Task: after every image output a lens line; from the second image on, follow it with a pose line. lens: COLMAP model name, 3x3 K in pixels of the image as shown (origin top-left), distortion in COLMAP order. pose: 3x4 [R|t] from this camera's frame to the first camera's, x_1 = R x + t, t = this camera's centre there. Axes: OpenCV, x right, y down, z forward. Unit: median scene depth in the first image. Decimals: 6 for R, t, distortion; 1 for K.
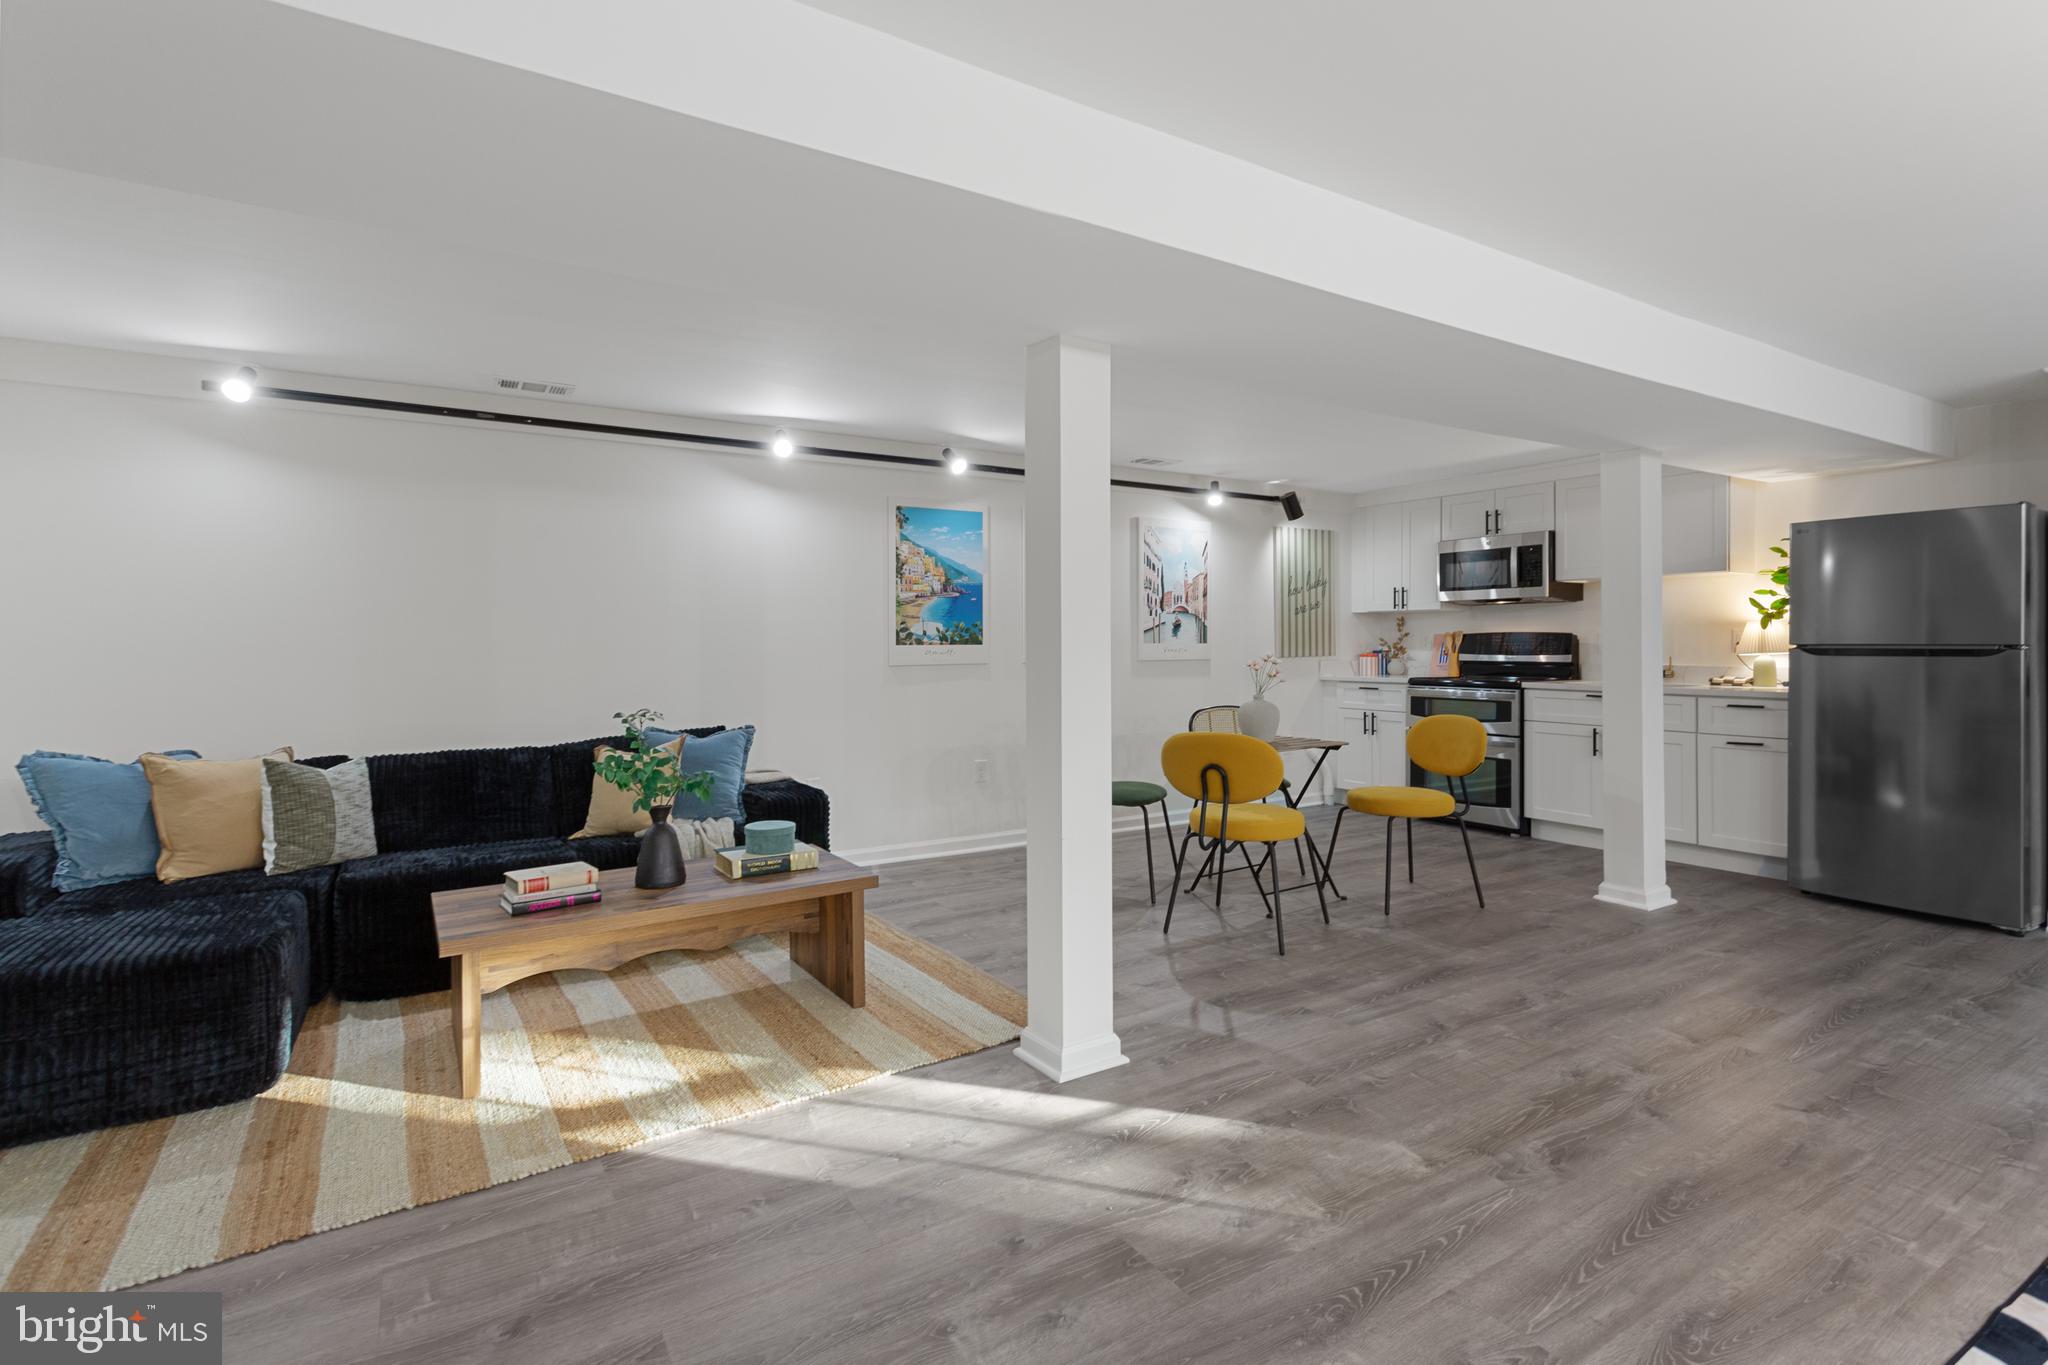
lens RADIAL K [[973.1, 0, 1034.2], [0, 973.1, 645.3], [0, 0, 1]] dist [0.004631, 0.001479]
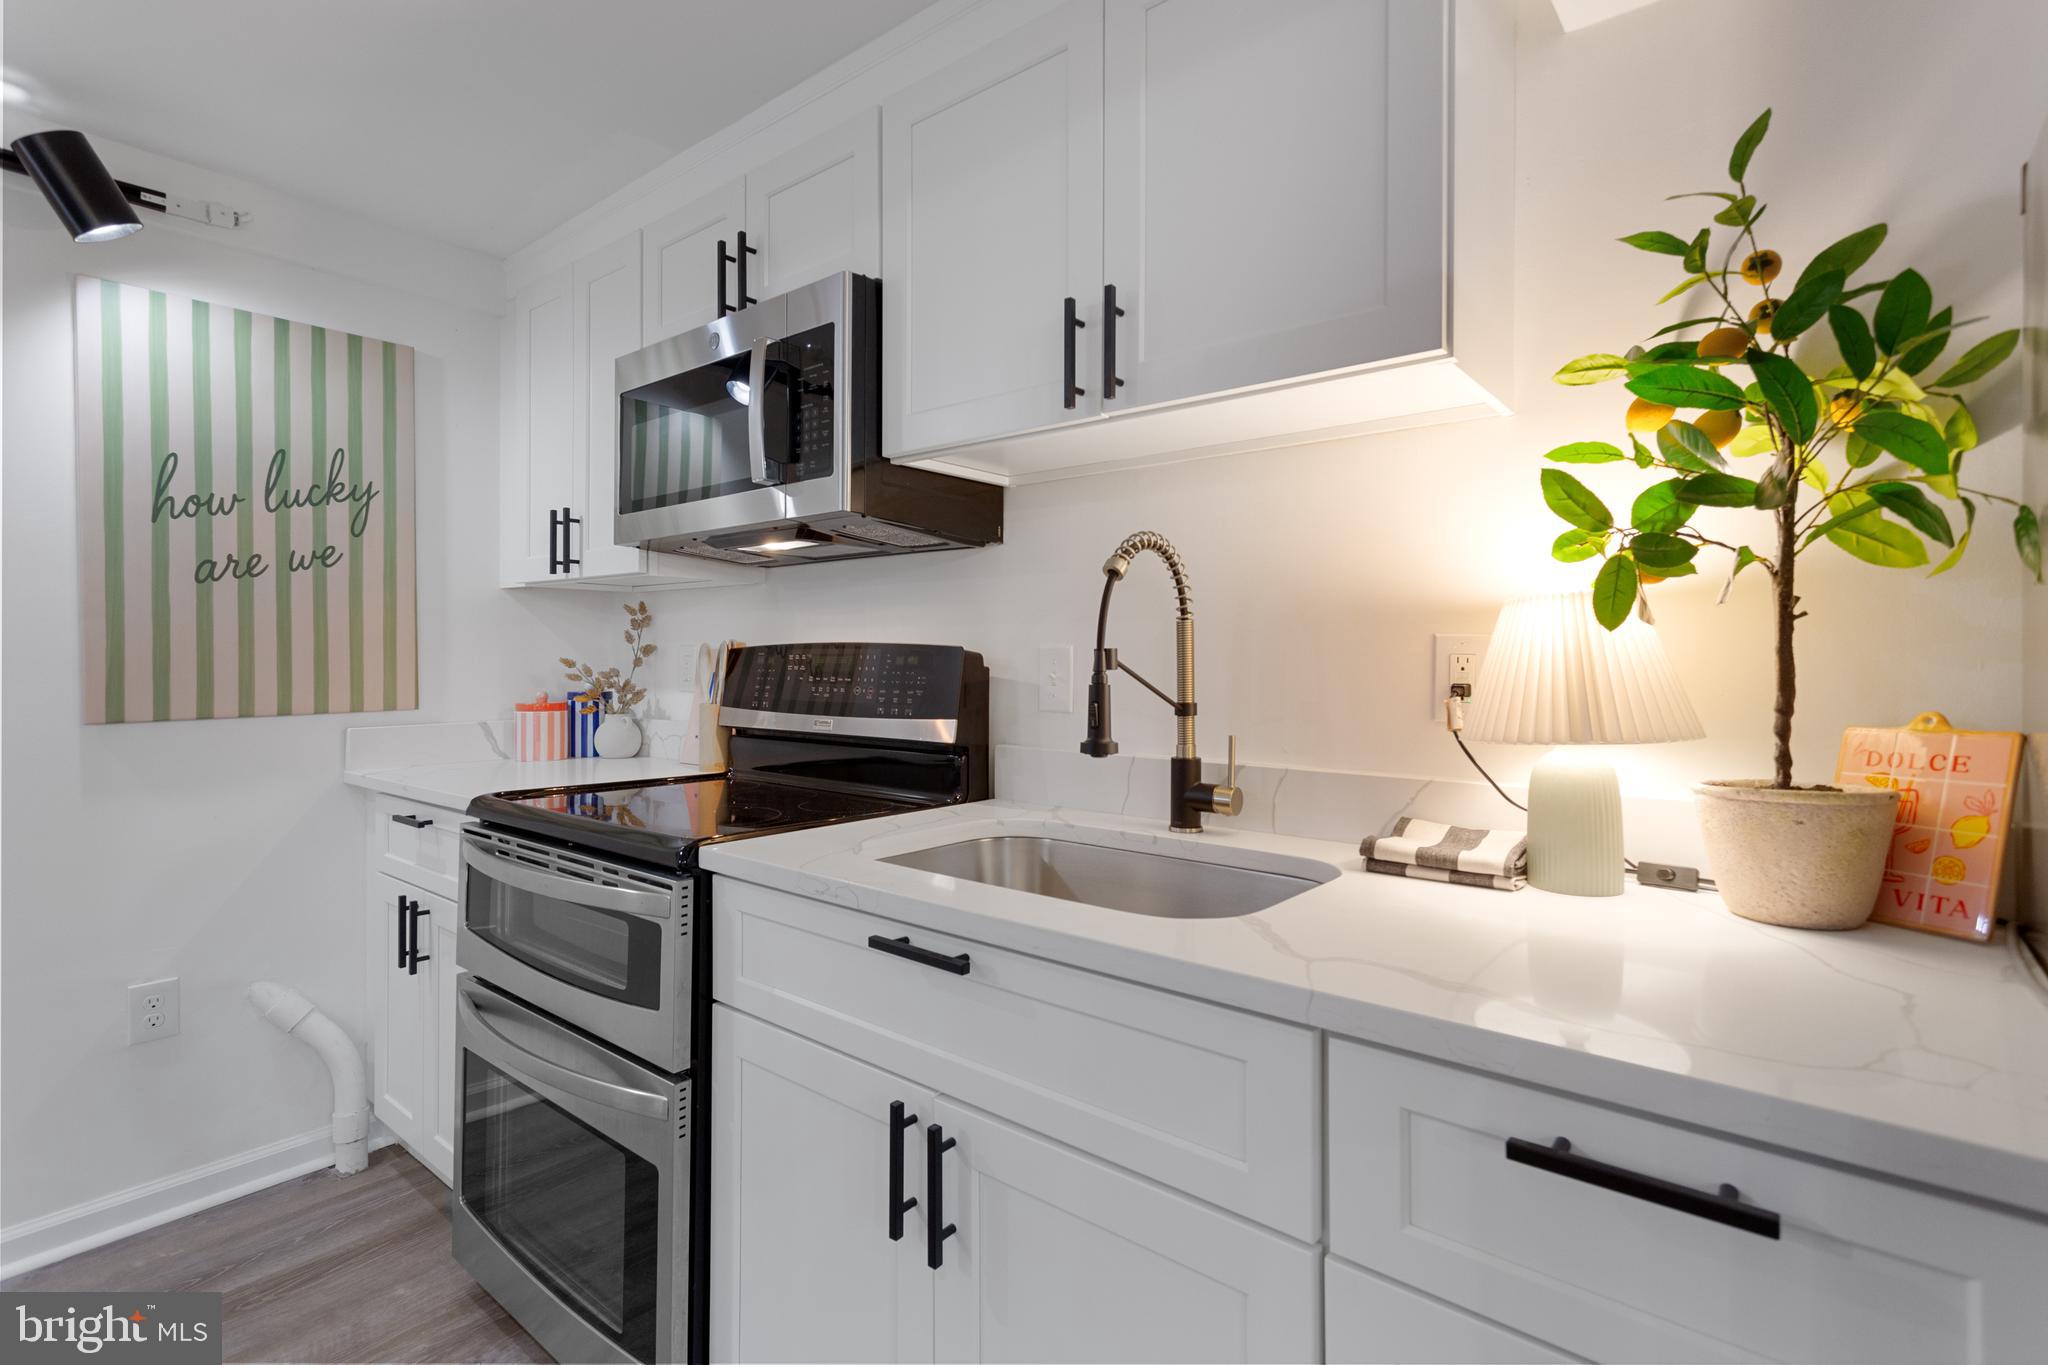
lens RADIAL K [[973.1, 0, 1033.3], [0, 973.1, 651.9], [0, 0, 1]] dist [0.004631, 0.001479]
pose [[0.949709, 0.005662, 0.313084, 0.553510], [-0.002532, 0.999943, -0.010405, -0.009273], [-0.313125, 0.009089, 0.949668, 0.816929]]
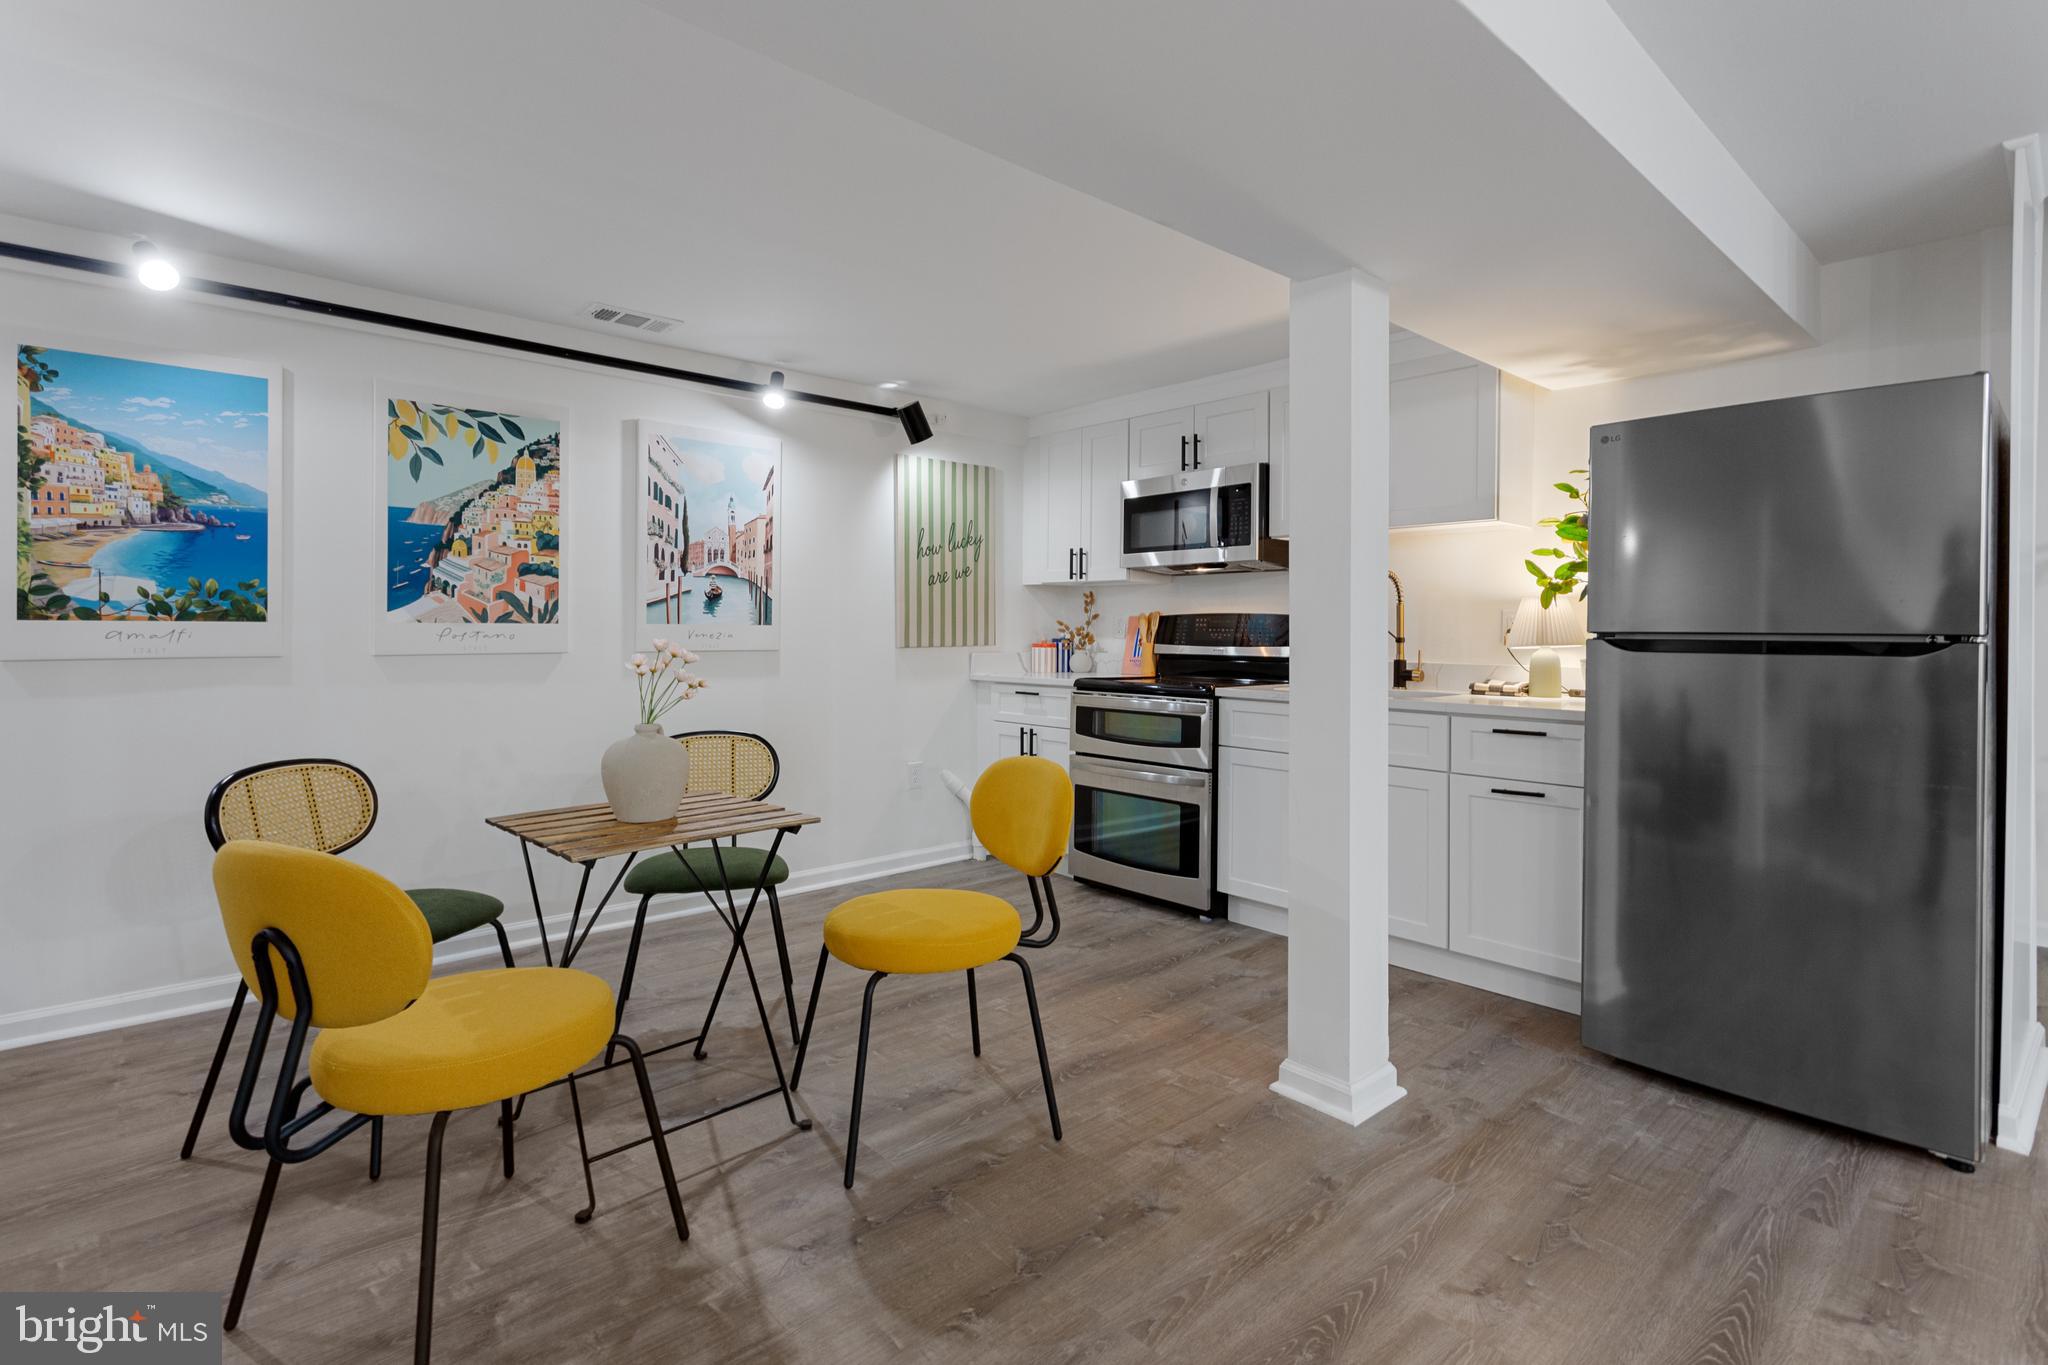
lens RADIAL K [[973.1, 0, 1036.0], [0, 973.1, 635.5], [0, 0, 1]] dist [0.004631, 0.001479]
pose [[0.985070, 0.008237, 0.171959, 0.293683], [-0.008664, 0.999961, 0.001732, 0.002681], [-0.171938, -0.003196, 0.985103, 0.407306]]
